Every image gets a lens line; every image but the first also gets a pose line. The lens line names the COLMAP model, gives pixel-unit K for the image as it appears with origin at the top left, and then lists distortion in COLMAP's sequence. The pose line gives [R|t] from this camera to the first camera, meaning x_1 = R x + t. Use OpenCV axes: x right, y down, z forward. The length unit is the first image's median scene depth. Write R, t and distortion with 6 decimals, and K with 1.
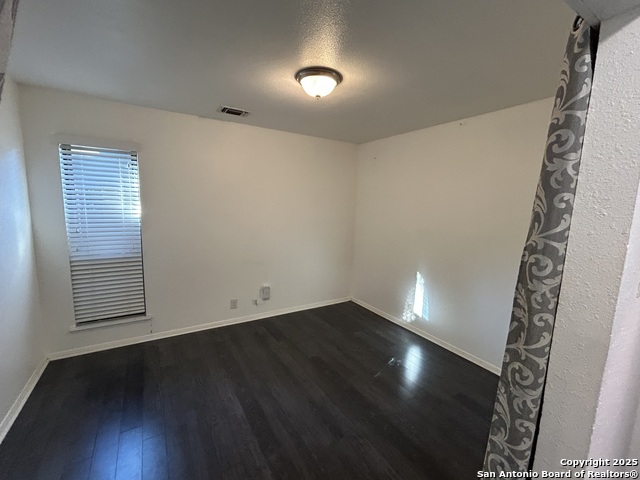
lens RADIAL K [[275.5, 0, 319.9], [0, 275.5, 240.6], [0, 0, 1]] dist [-0.000761, 0.000436]
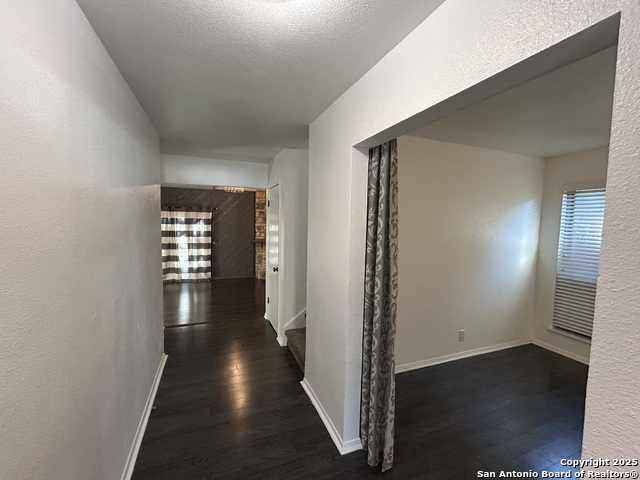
lens RADIAL K [[275.5, 0, 319.9], [0, 275.5, 240.4], [0, 0, 1]] dist [-0.000761, 0.000436]
pose [[-0.167136, 0.037877, -0.985206, 0.564395], [-0.162701, 0.984502, 0.065452, -0.002858], [0.972417, 0.171233, -0.158383, 0.062903]]
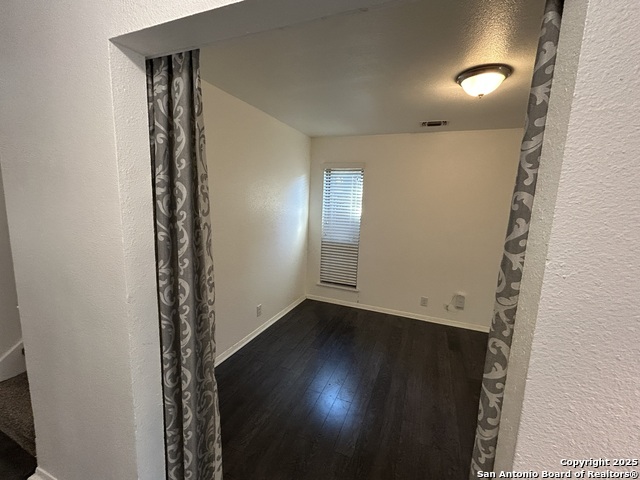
lens RADIAL K [[275.5, 0, 317.3], [0, 275.5, 239.5], [0, 0, 1]] dist [-0.000761, 0.000436]
pose [[0.587680, 0.111399, -0.801388, 0.348596], [-0.131649, 0.990442, 0.041137, 0.002541], [0.798311, 0.081326, 0.596729, 0.018560]]
